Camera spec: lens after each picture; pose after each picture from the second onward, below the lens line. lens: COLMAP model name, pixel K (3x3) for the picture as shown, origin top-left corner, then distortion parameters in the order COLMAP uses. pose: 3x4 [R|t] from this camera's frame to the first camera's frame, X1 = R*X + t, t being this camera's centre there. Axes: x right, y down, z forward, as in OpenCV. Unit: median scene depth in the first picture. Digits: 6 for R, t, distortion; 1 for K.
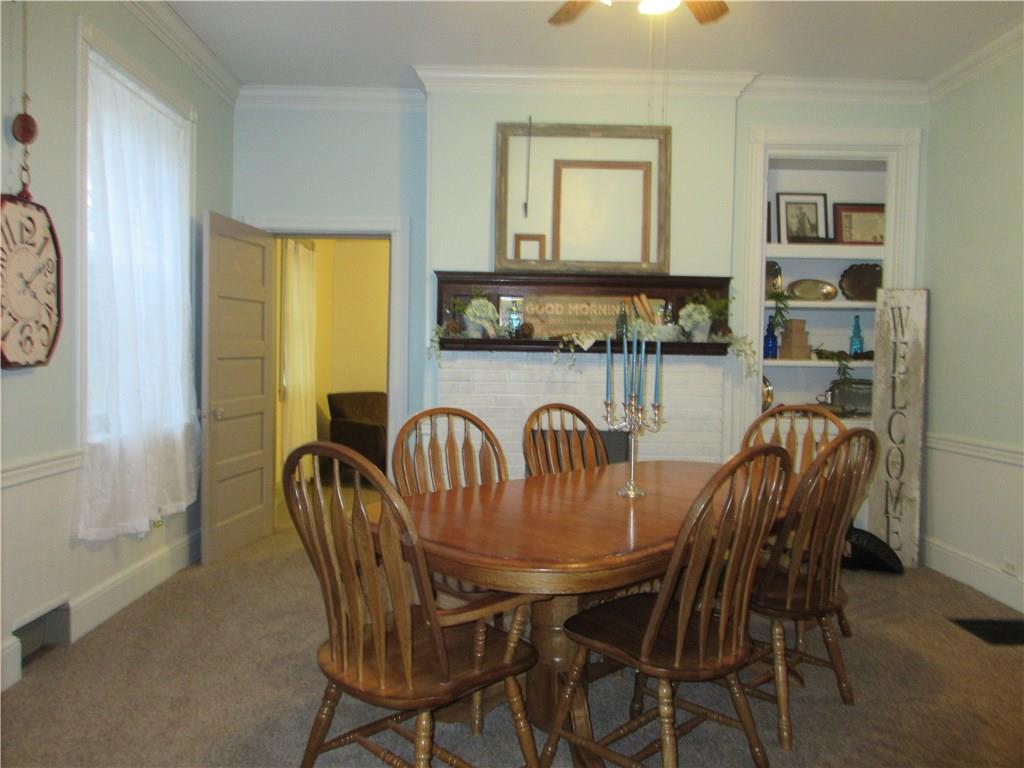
lens RADIAL K [[773.4, 0, 512.0], [0, 773.4, 384.0], [0, 0, 1]] dist [0.004012, 0.002317]
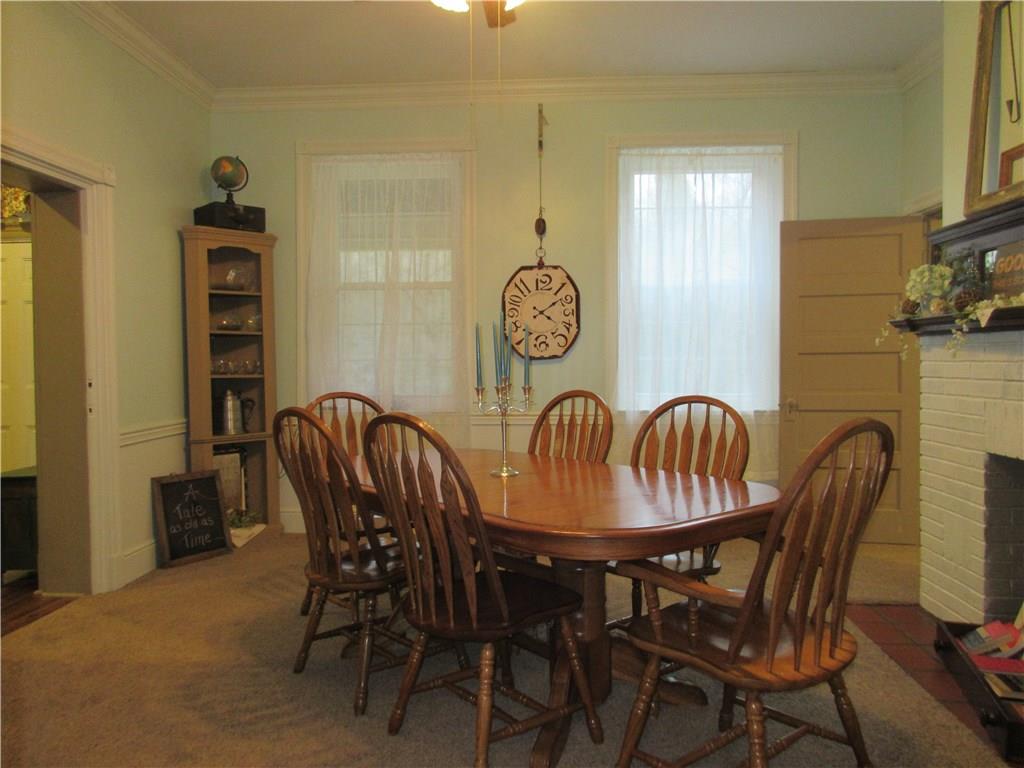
lens RADIAL K [[773.4, 0, 512.0], [0, 773.4, 384.0], [0, 0, 1]] dist [0.004012, 0.002317]
pose [[-0.070194, 0.021575, -0.997300, 1.107252], [-0.029763, 0.999276, 0.023713, -0.003784], [0.997089, 0.031347, -0.069501, 1.003439]]
